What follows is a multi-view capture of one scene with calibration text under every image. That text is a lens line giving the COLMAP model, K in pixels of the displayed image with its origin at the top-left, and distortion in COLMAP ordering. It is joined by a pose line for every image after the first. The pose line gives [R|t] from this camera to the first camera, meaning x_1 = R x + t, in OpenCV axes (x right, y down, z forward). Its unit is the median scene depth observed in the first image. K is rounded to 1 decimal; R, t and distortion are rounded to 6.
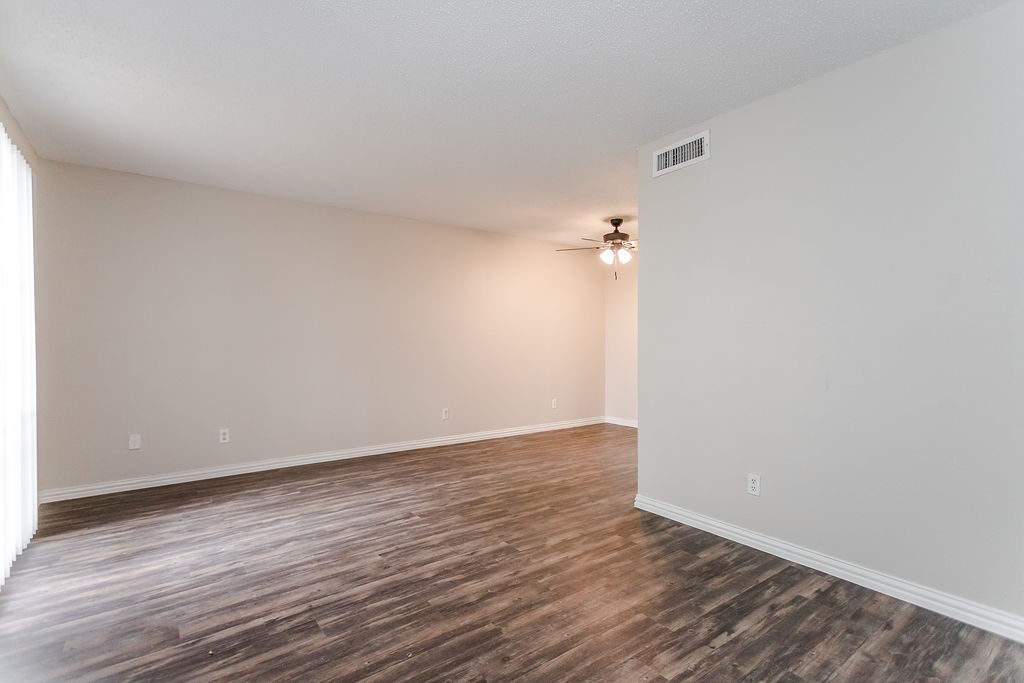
lens RADIAL K [[484.4, 0, 510.8], [0, 484.4, 340.2], [0, 0, 1]] dist [-0.000064, 0.000725]
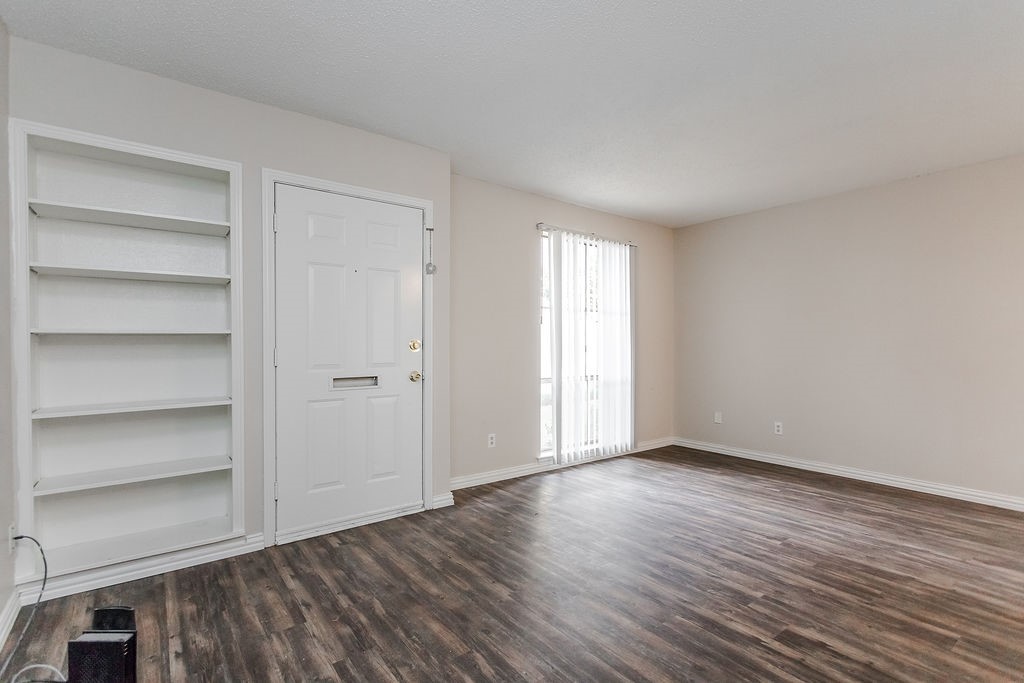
lens RADIAL K [[481.0, 0, 512.2], [0, 481.0, 343.2], [0, 0, 1]] dist [0.004698, -0.000565]
pose [[0.009554, -0.000064, -0.999954, 0.734382], [0.002998, 0.999996, -0.000035, 0.001395], [0.999950, -0.002997, 0.009555, 0.548041]]
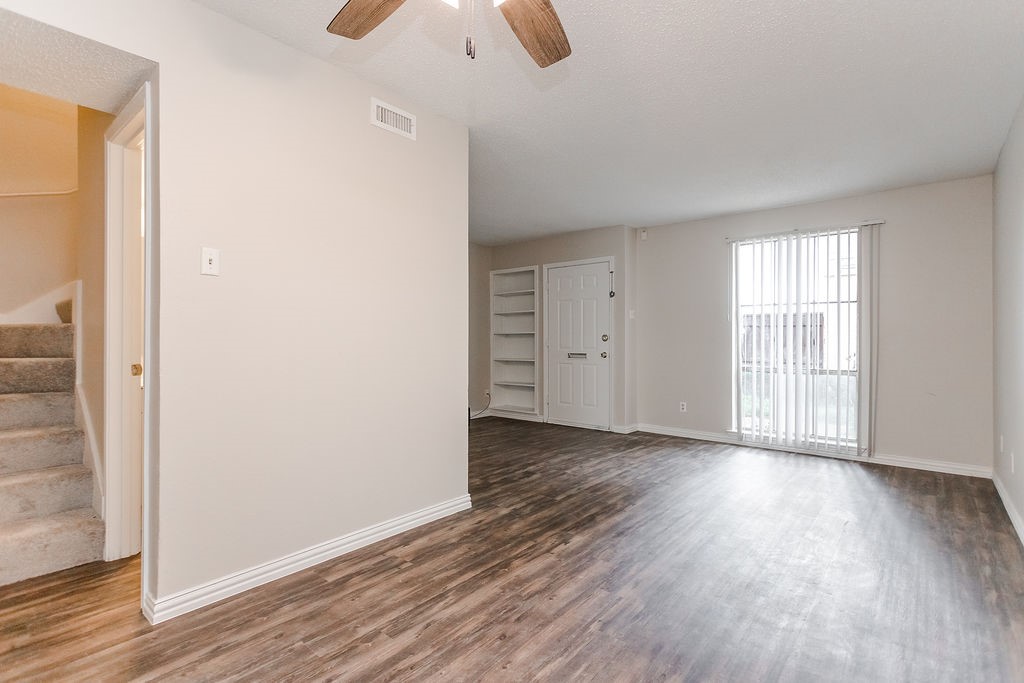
lens RADIAL K [[491.4, 0, 501.8], [0, 491.4, 342.2], [0, 0, 1]] dist [0.000697, -0.000383]
pose [[-0.978571, -0.001828, -0.205903, 0.459809], [-0.001642, 0.999998, -0.001076, 0.026032], [0.205904, -0.000715, -0.978572, 2.269414]]
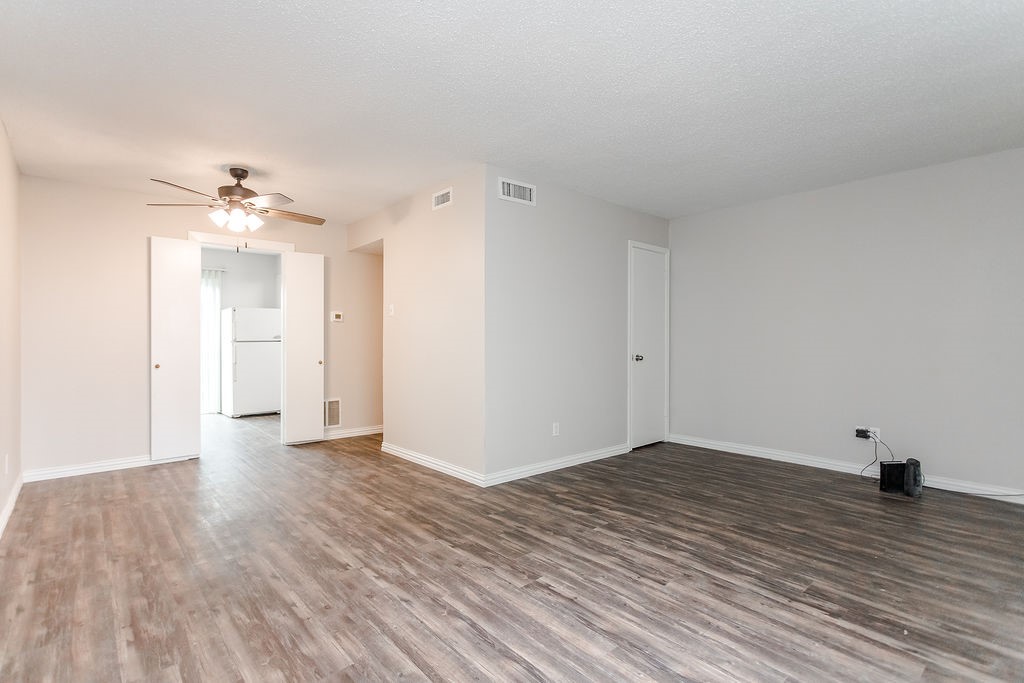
lens RADIAL K [[484.4, 0, 510.8], [0, 484.4, 340.2], [0, 0, 1]] dist [-0.000064, 0.000725]
pose [[-0.073478, -0.002433, 0.997294, -0.984470], [-0.003834, 0.999990, 0.002157, 0.007234], [-0.997289, -0.003665, -0.073486, 1.187359]]
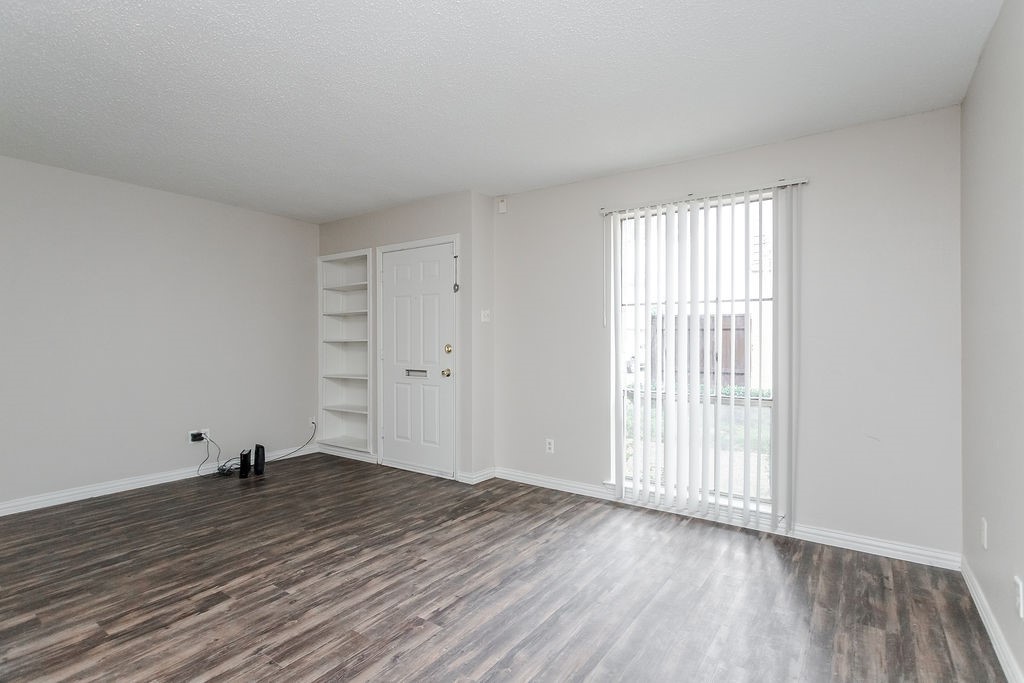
lens RADIAL K [[502.1, 0, 506.9], [0, 502.1, 340.4], [0, 0, 1]] dist [0.001273, 0.001074]
pose [[-0.952680, -0.001694, -0.303969, -0.099318], [0.000007, 0.999984, -0.005595, -0.011536], [0.303974, -0.005332, -0.952666, 1.830261]]
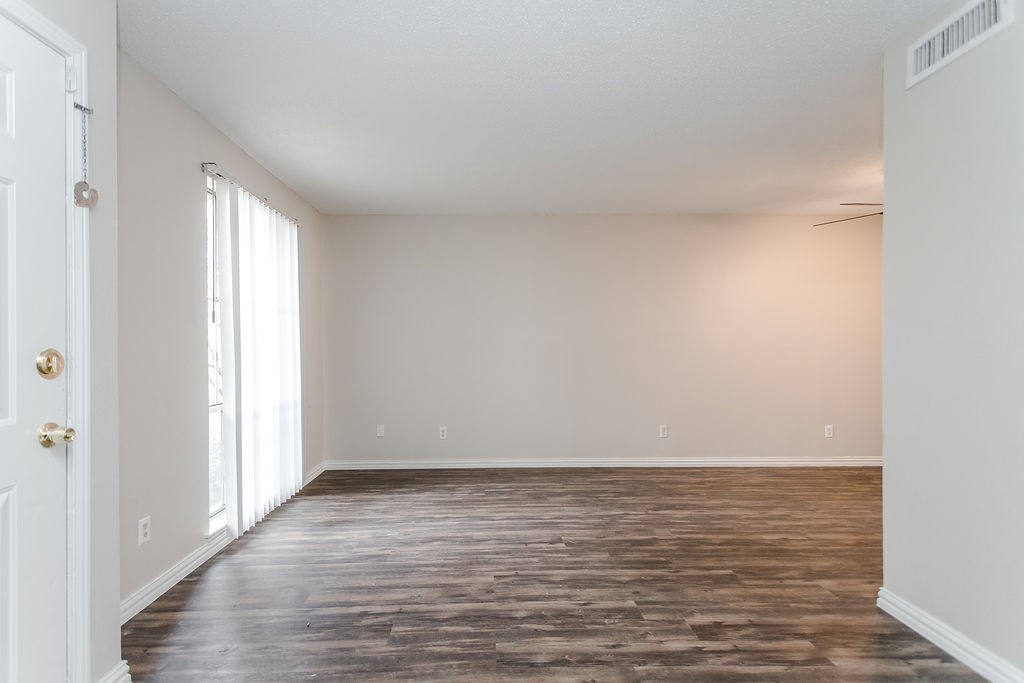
lens RADIAL K [[495.0, 0, 494.0], [0, 495.0, 347.0], [0, 0, 1]] dist [0.001857, 0.000097]
pose [[0.811256, -0.003160, -0.584683, 0.265333], [0.006810, 0.999969, 0.004045, -0.010376], [0.584652, -0.007263, 0.811252, 0.188238]]
